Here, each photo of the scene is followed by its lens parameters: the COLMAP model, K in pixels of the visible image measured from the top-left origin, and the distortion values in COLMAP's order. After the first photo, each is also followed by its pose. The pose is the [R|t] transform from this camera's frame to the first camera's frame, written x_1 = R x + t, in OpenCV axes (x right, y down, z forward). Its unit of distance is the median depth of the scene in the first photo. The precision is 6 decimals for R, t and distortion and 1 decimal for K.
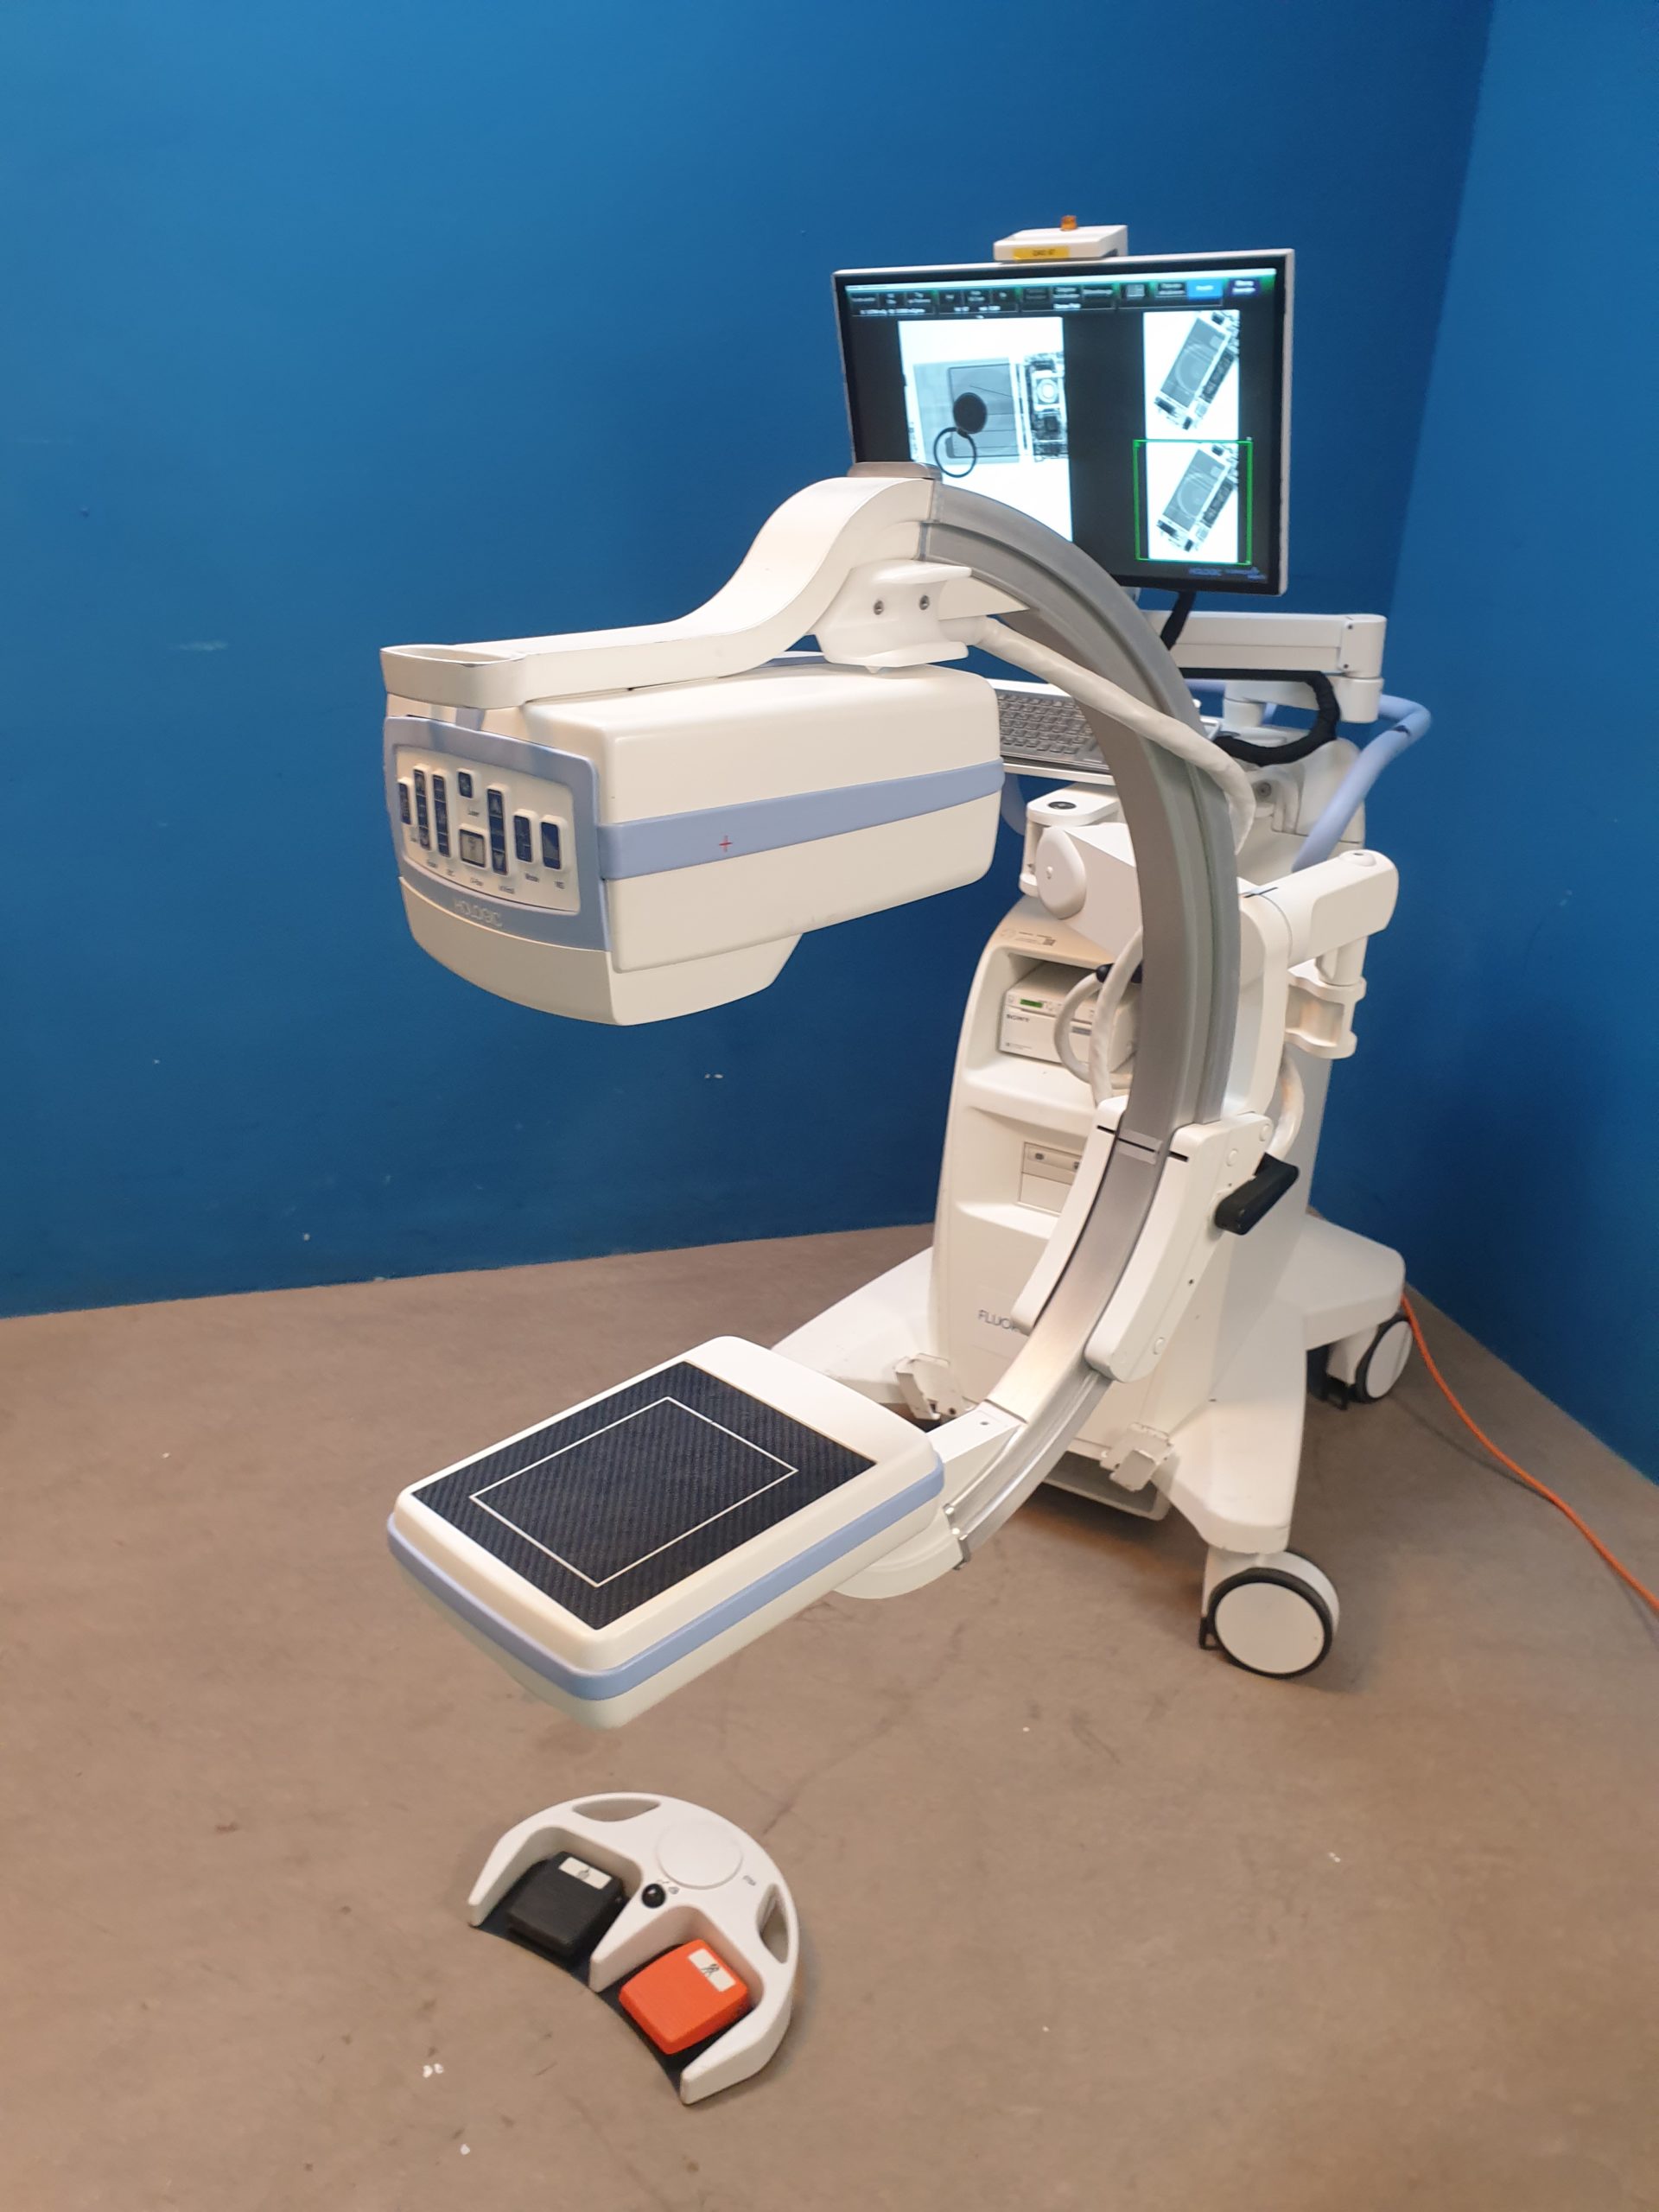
lens RADIAL K [[1737.6, 0, 800.3], [0, 1737.6, 1126.3], [0, 0, 1]] dist [-0.021864, 0.051415]
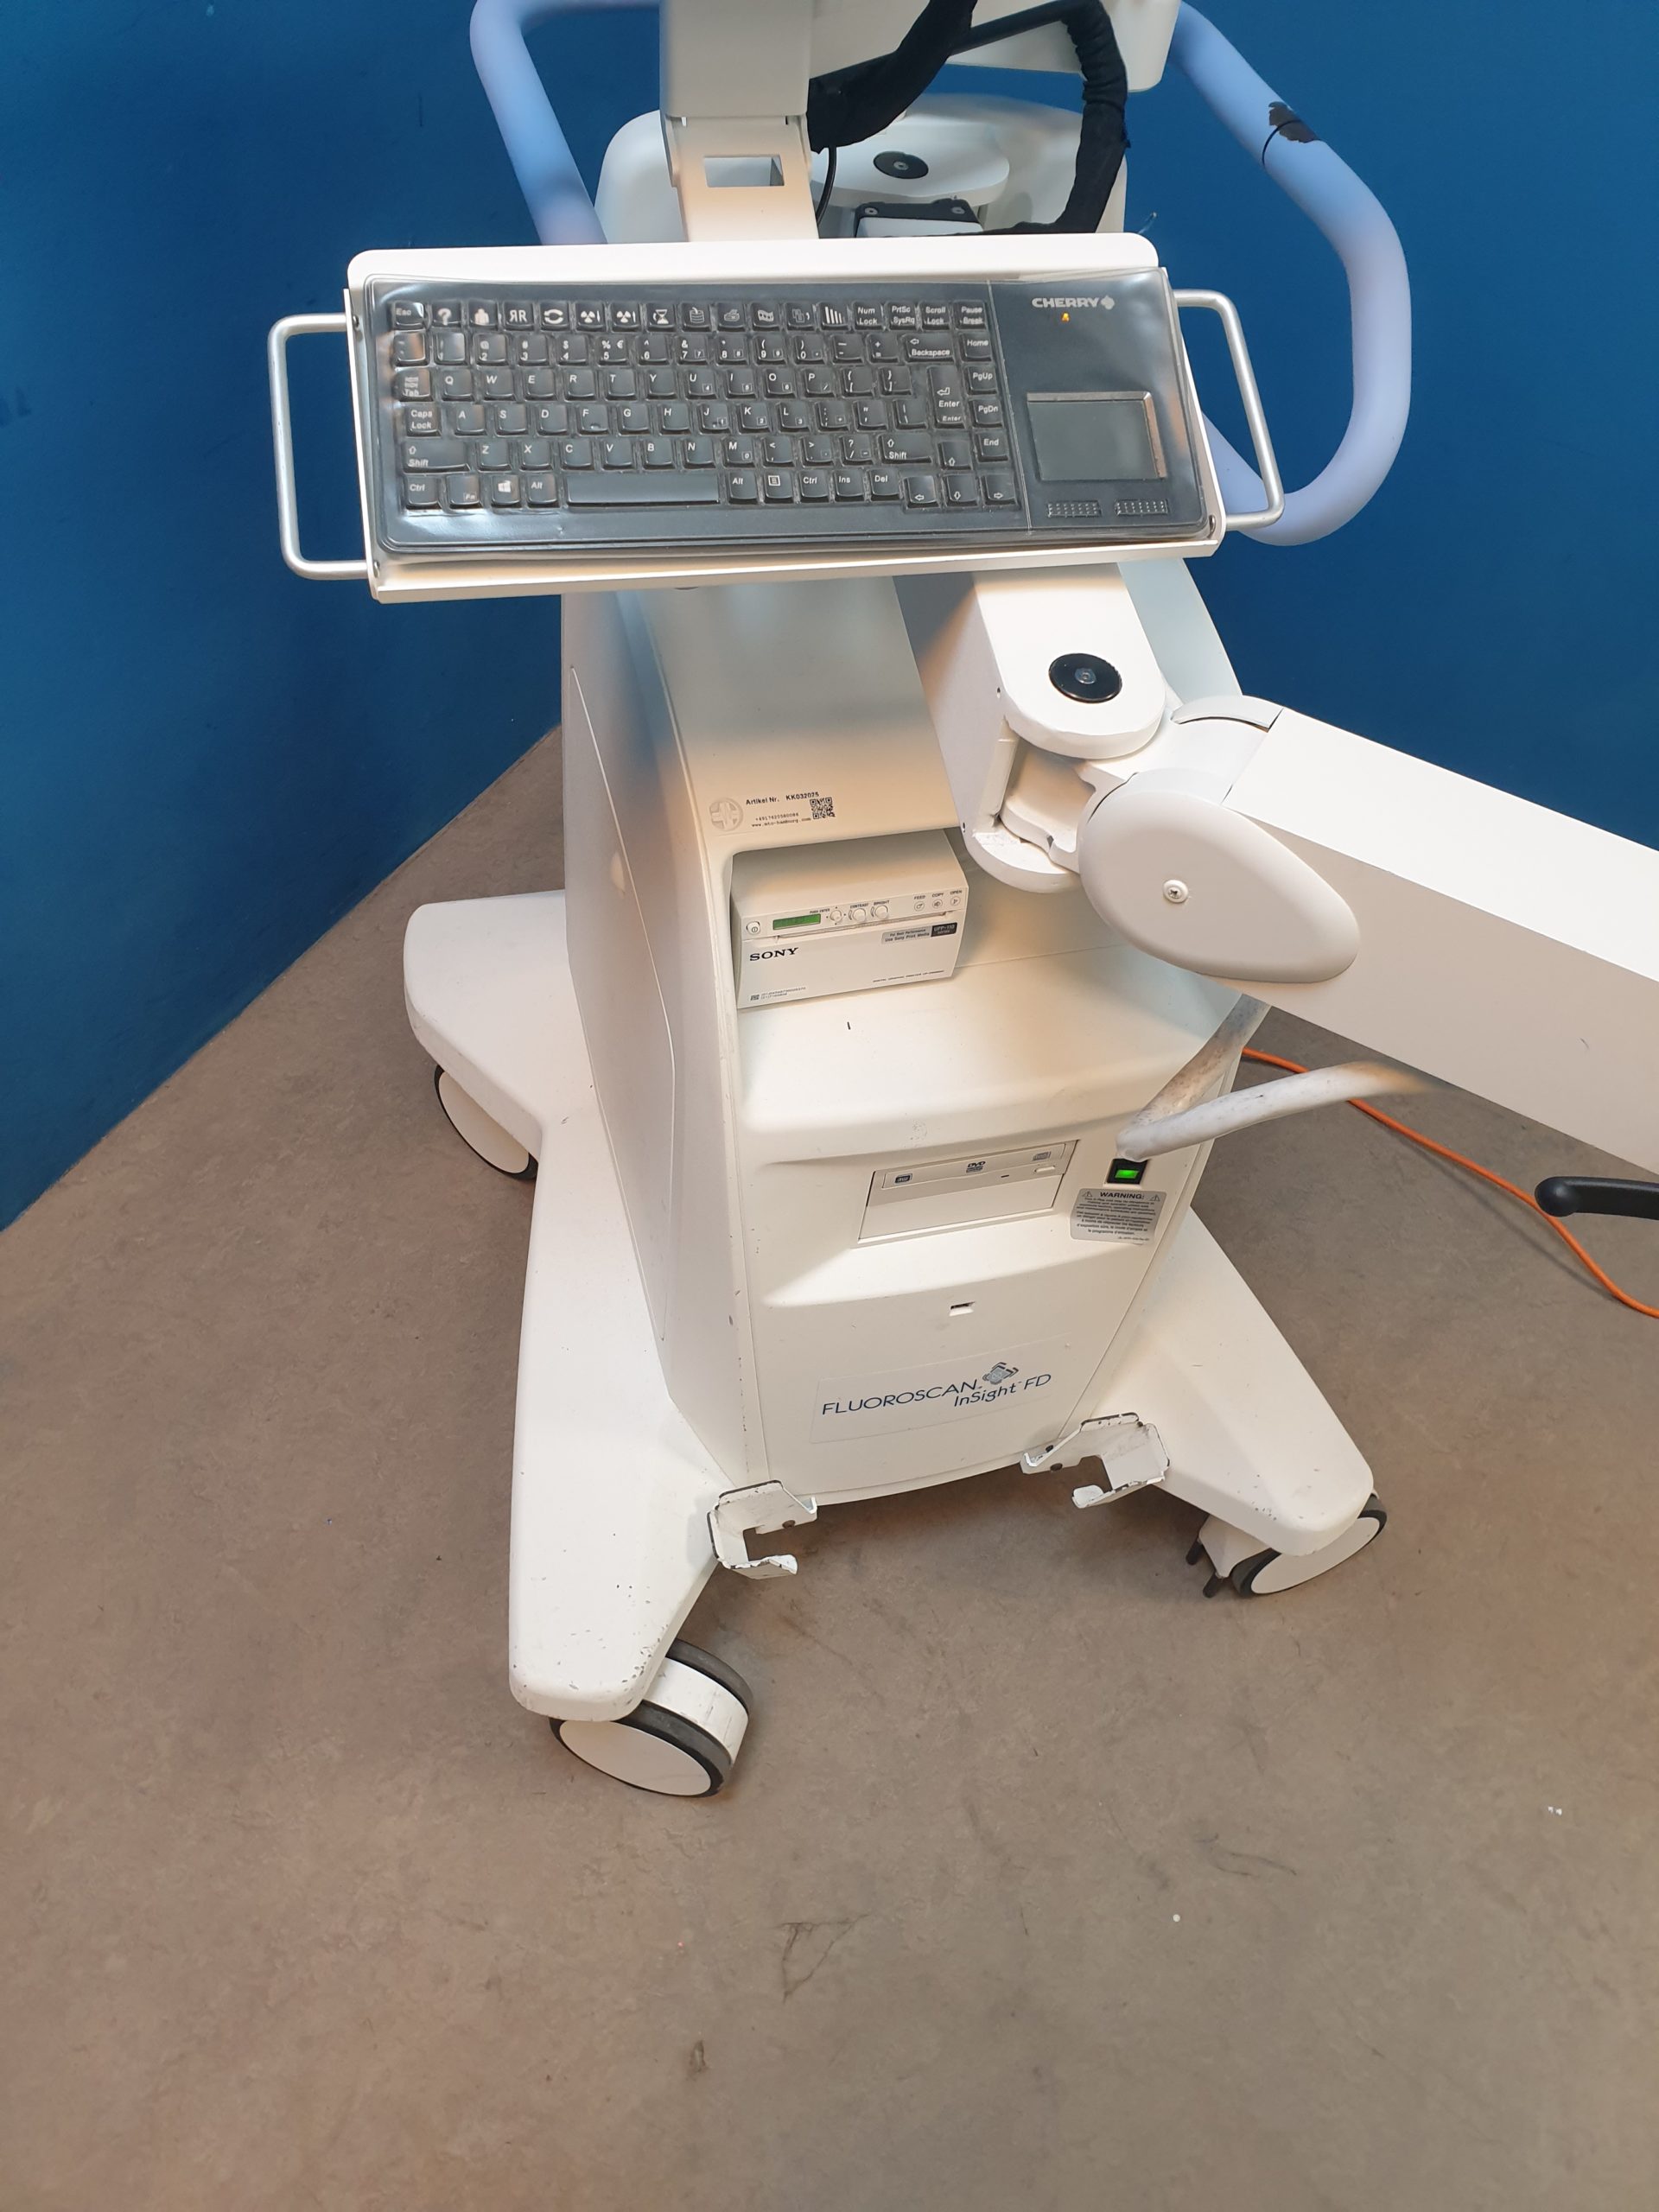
lens RADIAL K [[1737.6, 0, 831.6], [0, 1737.6, 1091.6], [0, 0, 1]] dist [-0.021864, 0.051415]
pose [[0.713593, -0.522966, 0.466145, -0.124551], [0.211447, 0.795138, 0.568370, -0.353549], [-0.667888, -0.307020, 0.677985, 0.759945]]
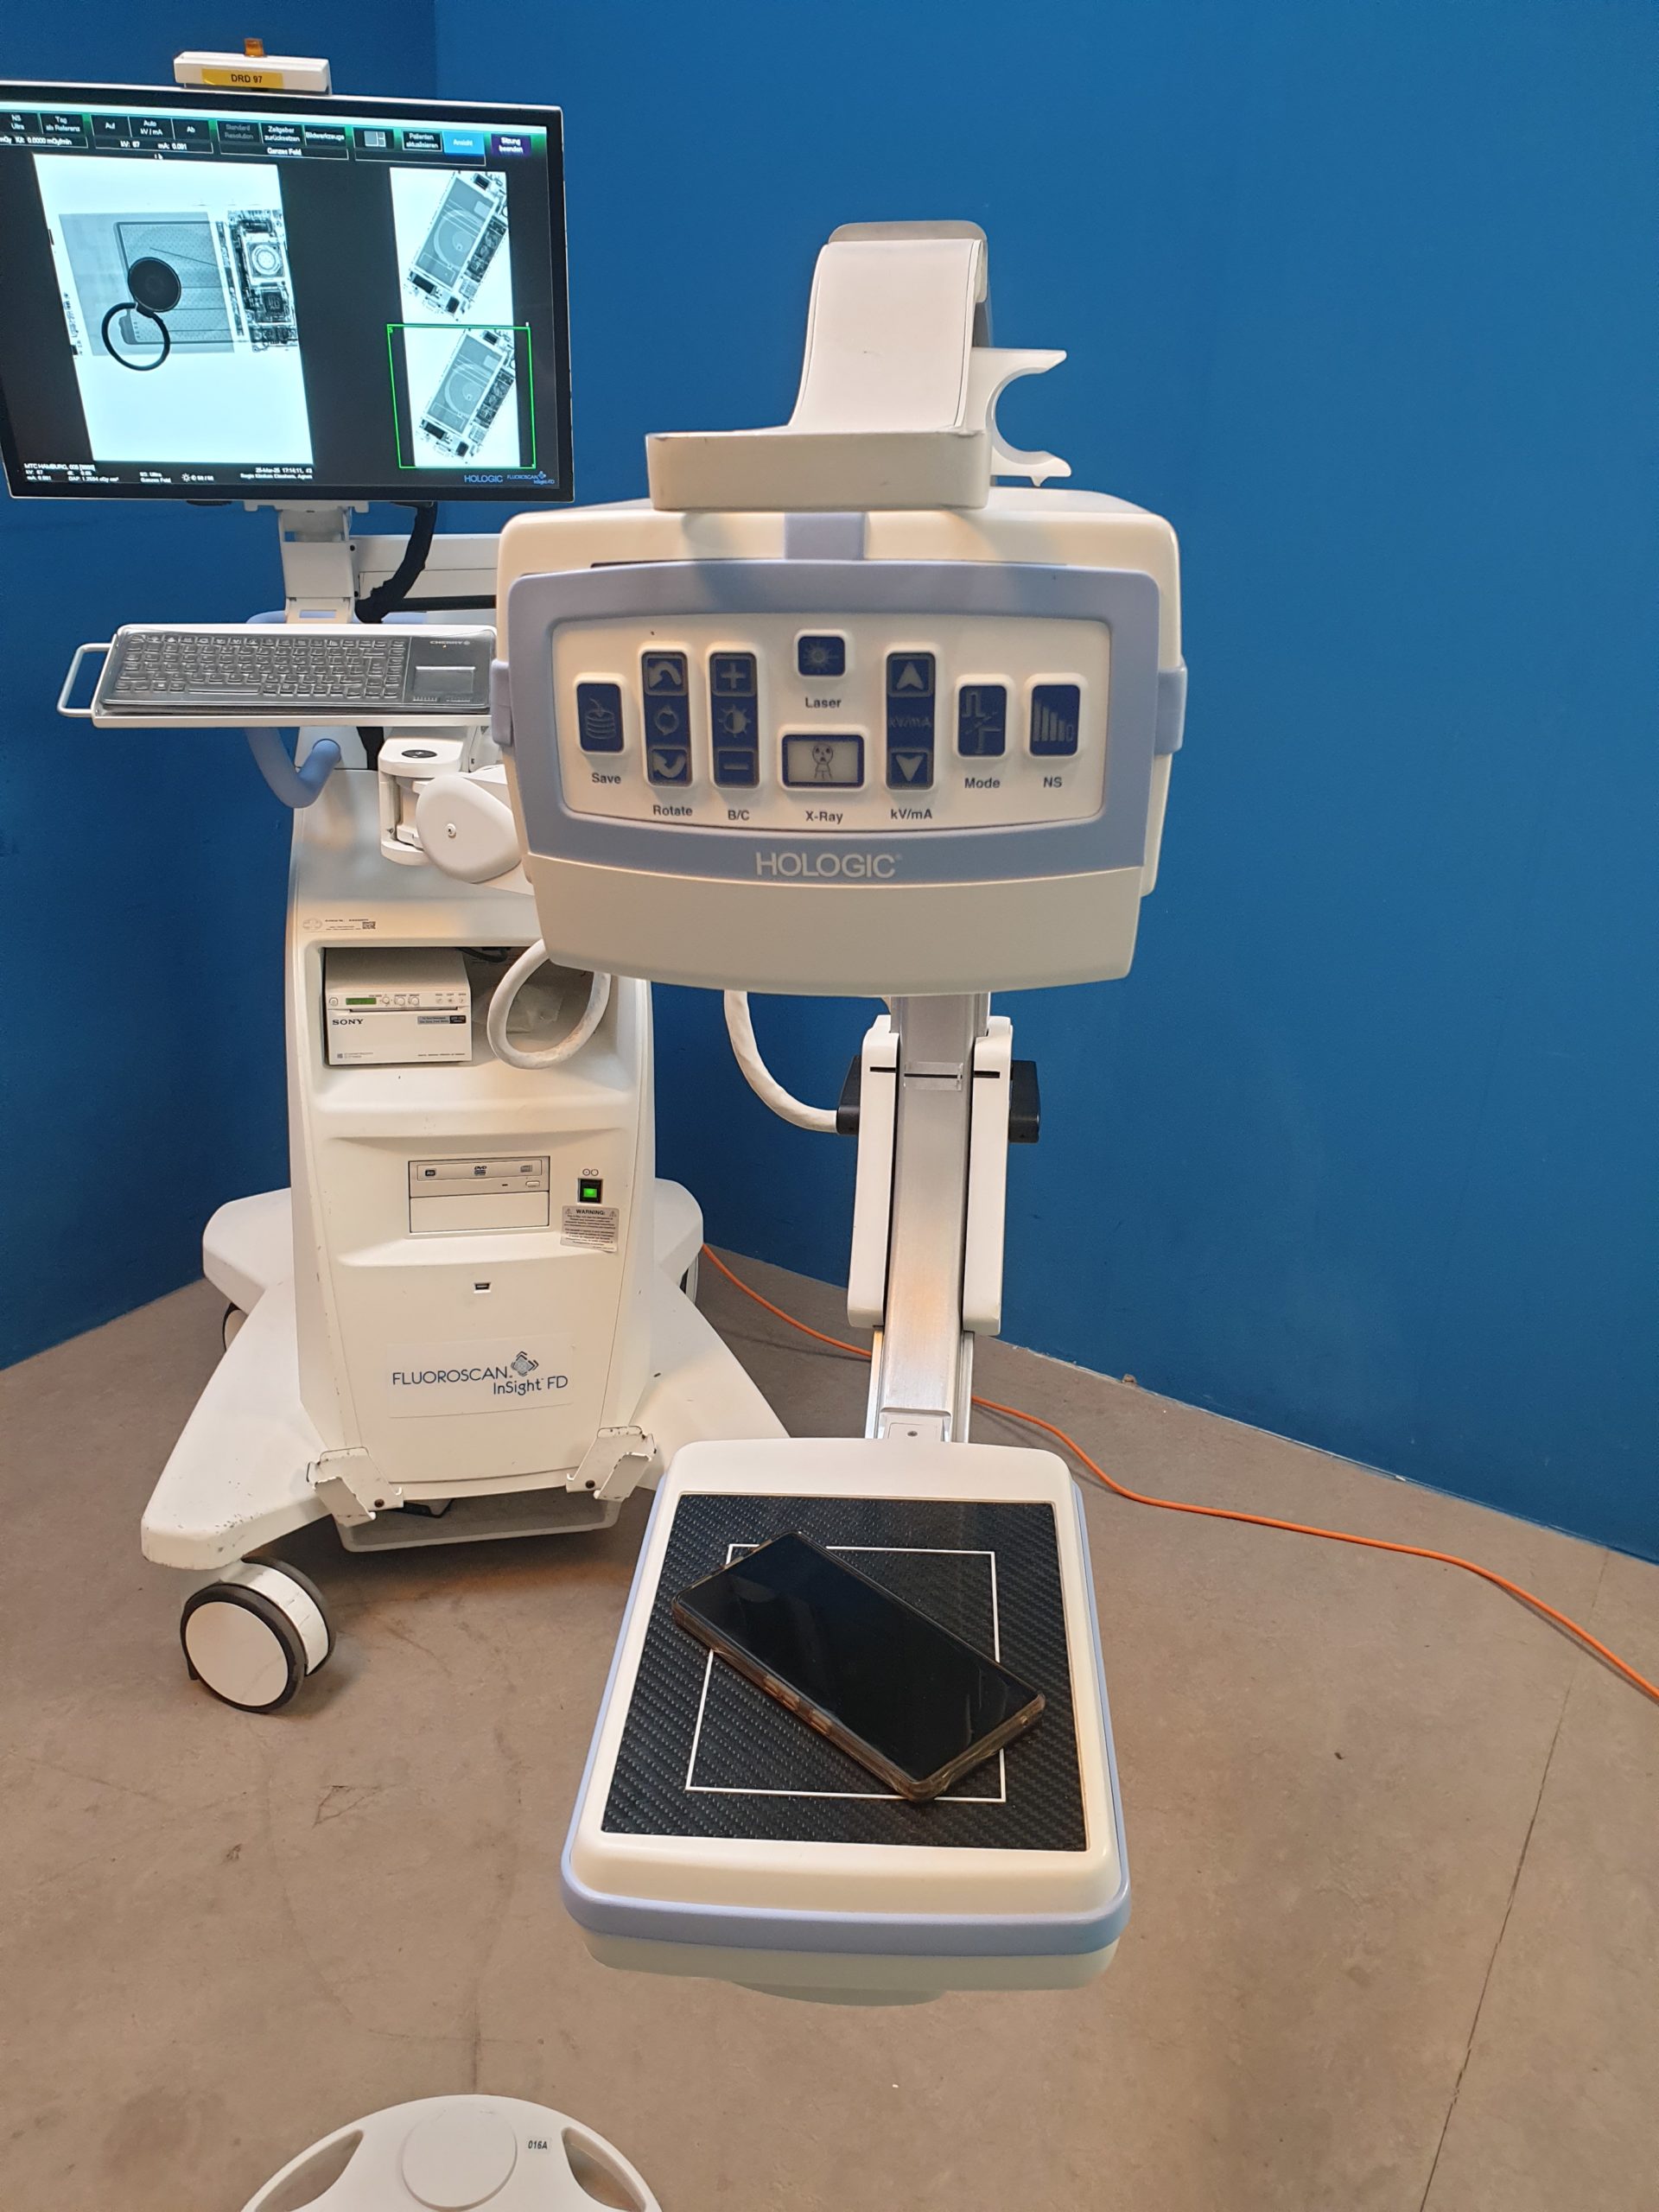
lens RADIAL K [[1737.6, 0, 833.0], [0, 1737.6, 1102.7], [0, 0, 1]] dist [-0.021864, 0.051415]
pose [[0.733969, -0.241727, 0.634711, -0.283025], [0.246691, 0.965579, 0.082467, -0.042791], [-0.632798, 0.096049, 0.768337, 0.246879]]
